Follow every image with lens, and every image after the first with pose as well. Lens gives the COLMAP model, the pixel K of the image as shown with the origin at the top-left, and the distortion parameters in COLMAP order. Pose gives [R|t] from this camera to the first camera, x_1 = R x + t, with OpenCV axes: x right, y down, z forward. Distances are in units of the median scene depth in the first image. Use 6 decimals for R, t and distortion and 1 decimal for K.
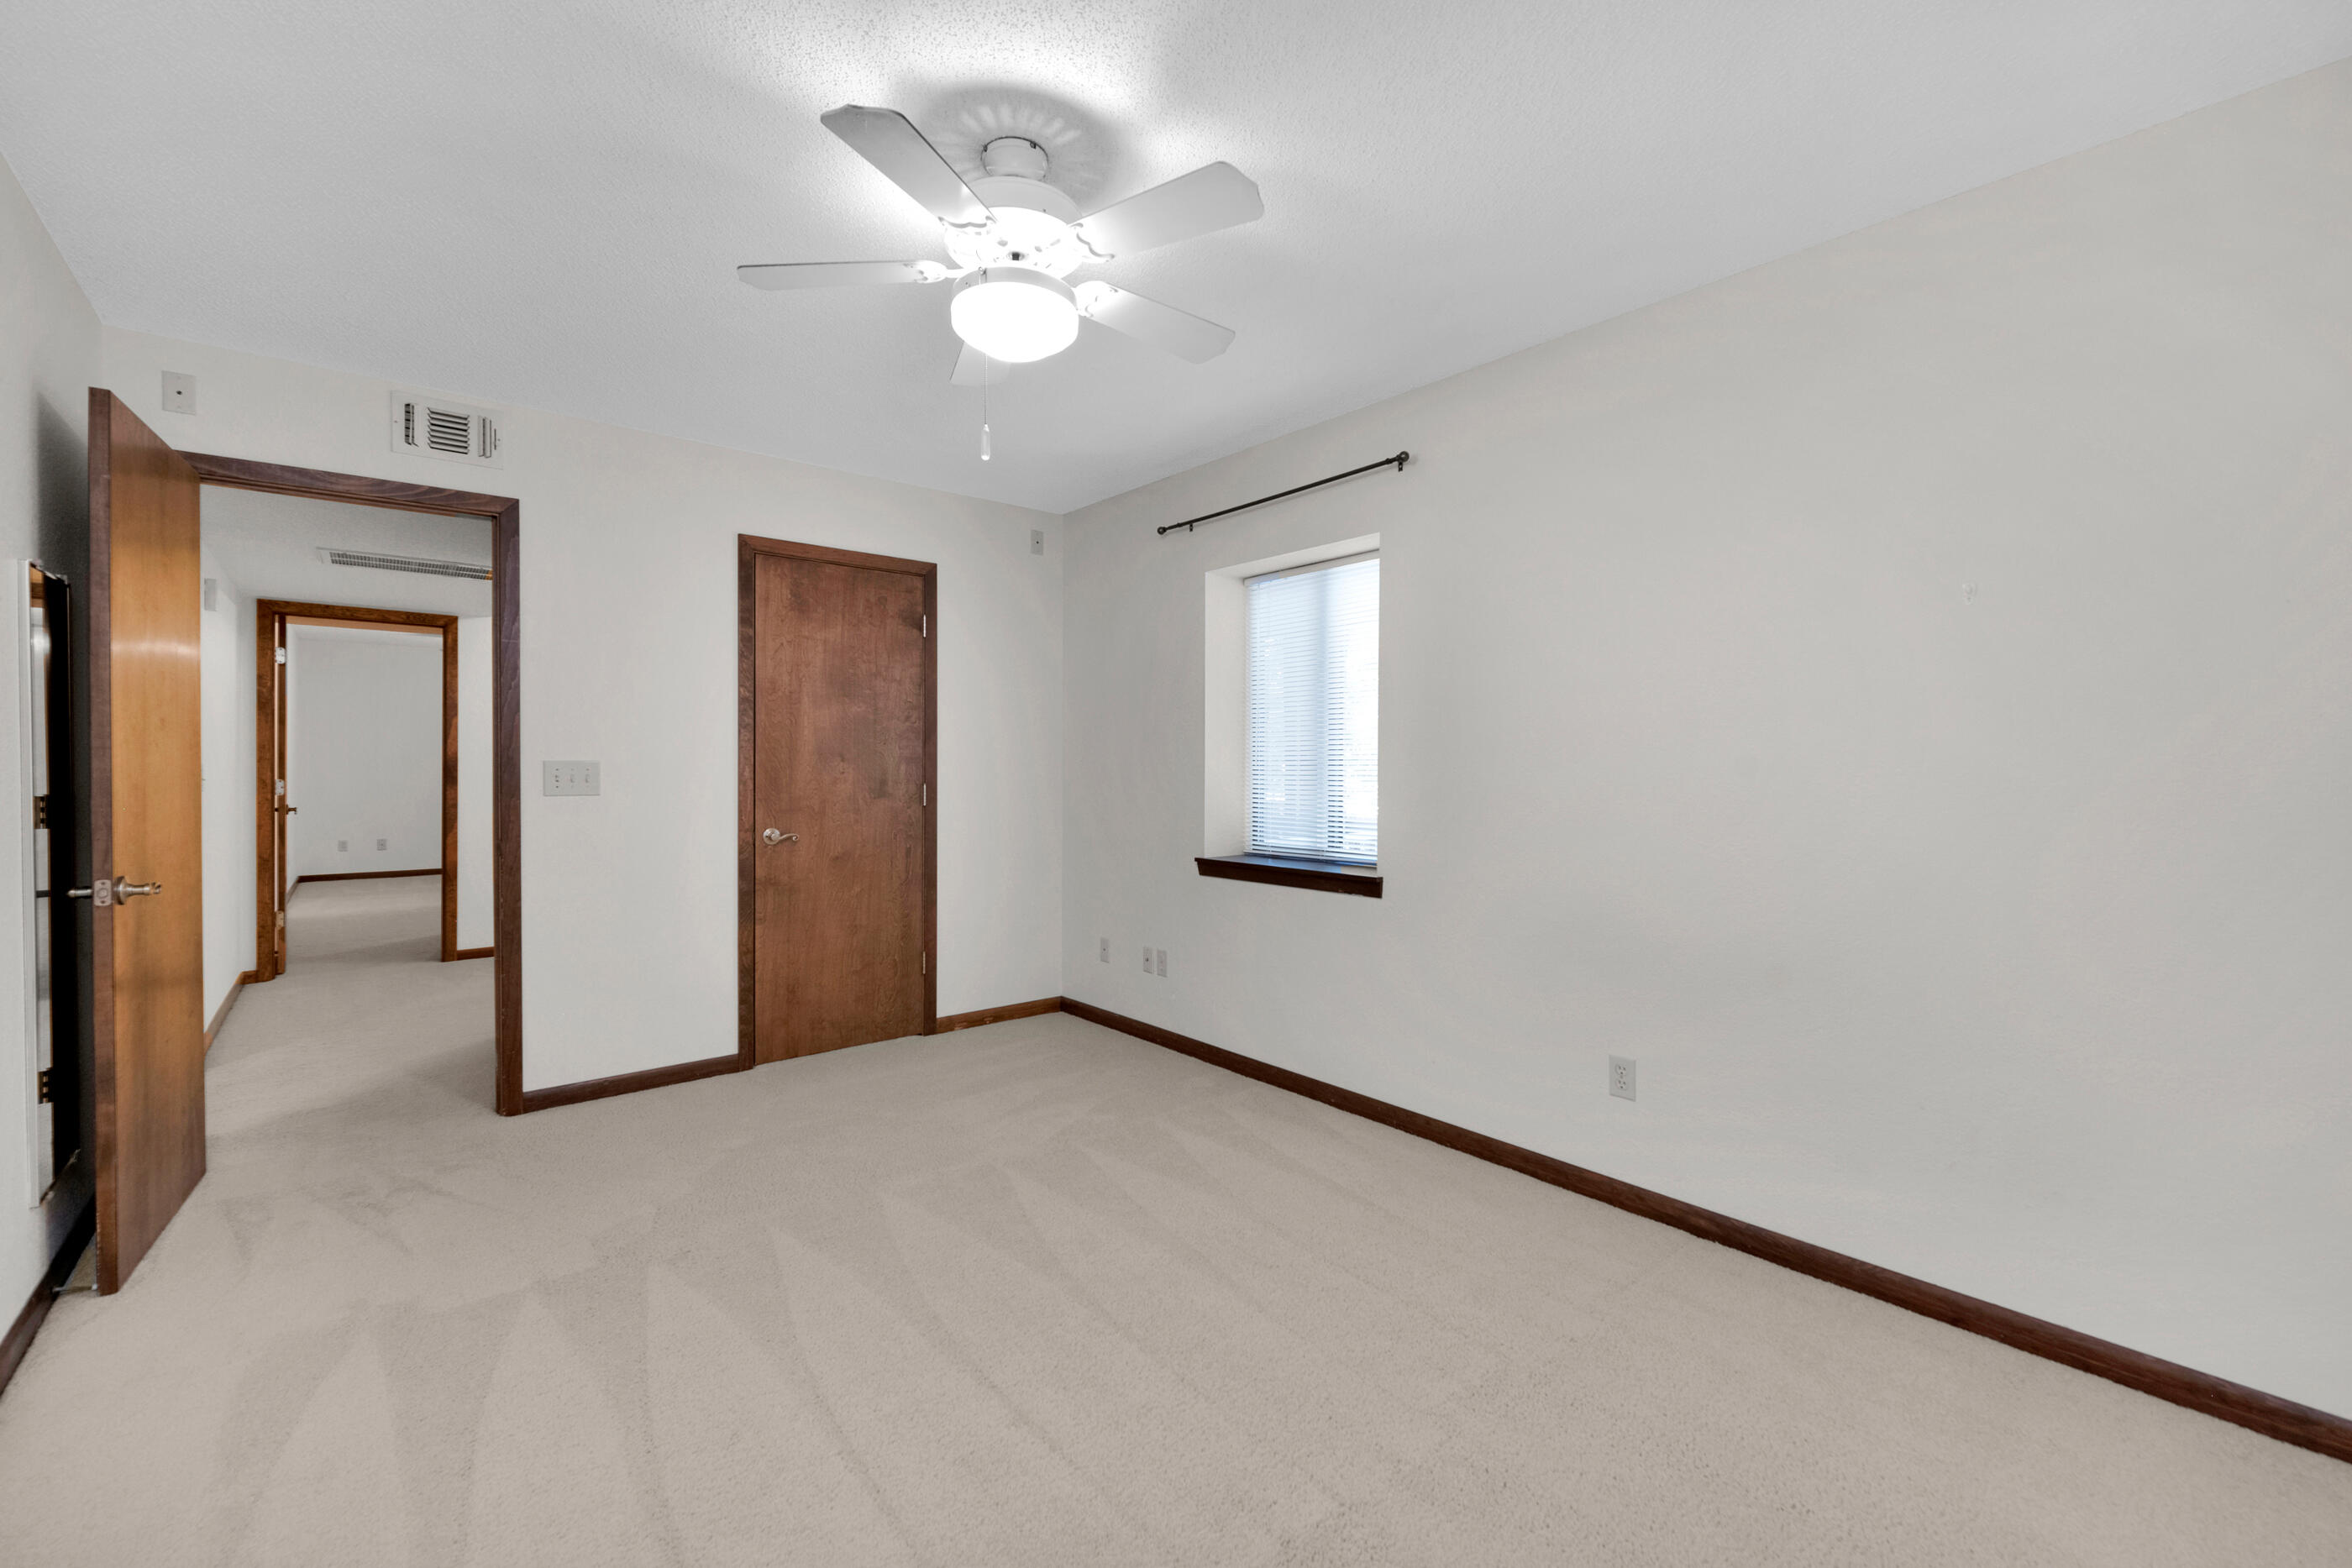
lens RADIAL K [[983.2, 0, 1165.3], [0, 983.2, 789.3], [0, 0, 1]] dist [0.001114, -0.003828]
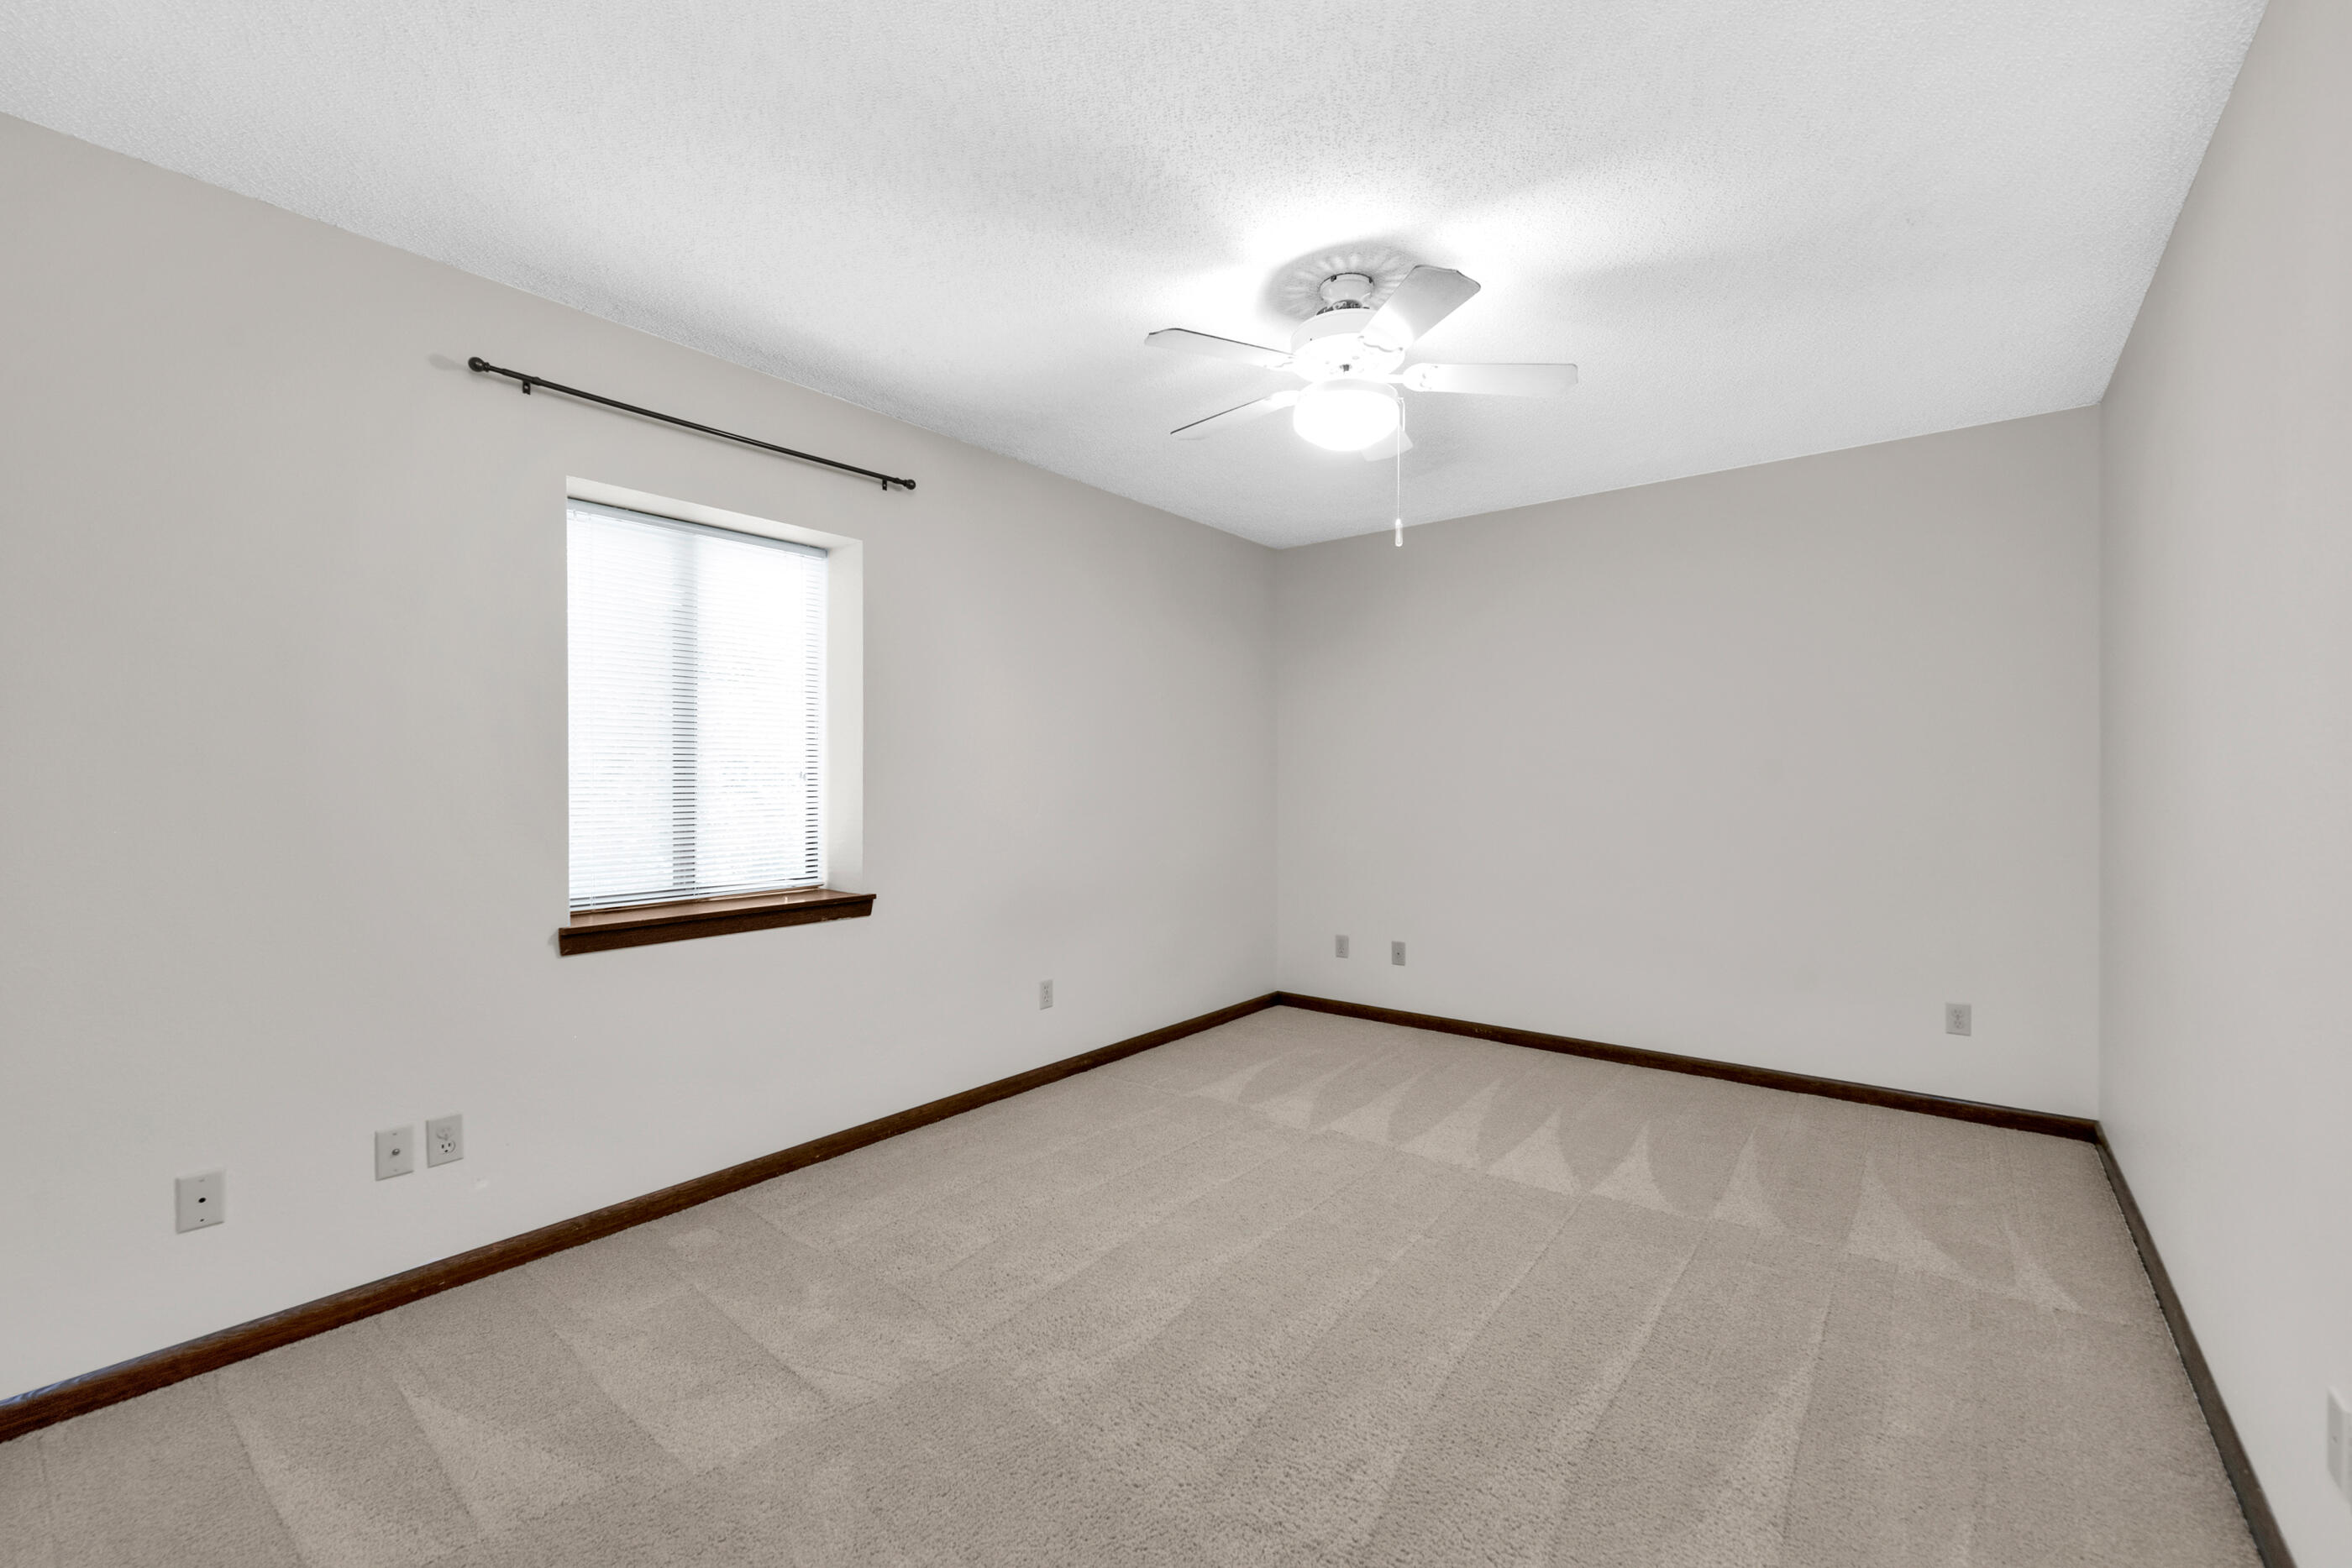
lens RADIAL K [[983.2, 0, 1165.3], [0, 983.2, 789.3], [0, 0, 1]] dist [0.001114, -0.003828]
pose [[-0.210004, -0.021036, 0.977474, -0.680871], [0.016165, 0.999557, 0.024985, -0.029629], [-0.977567, 0.021047, -0.209571, 0.781851]]
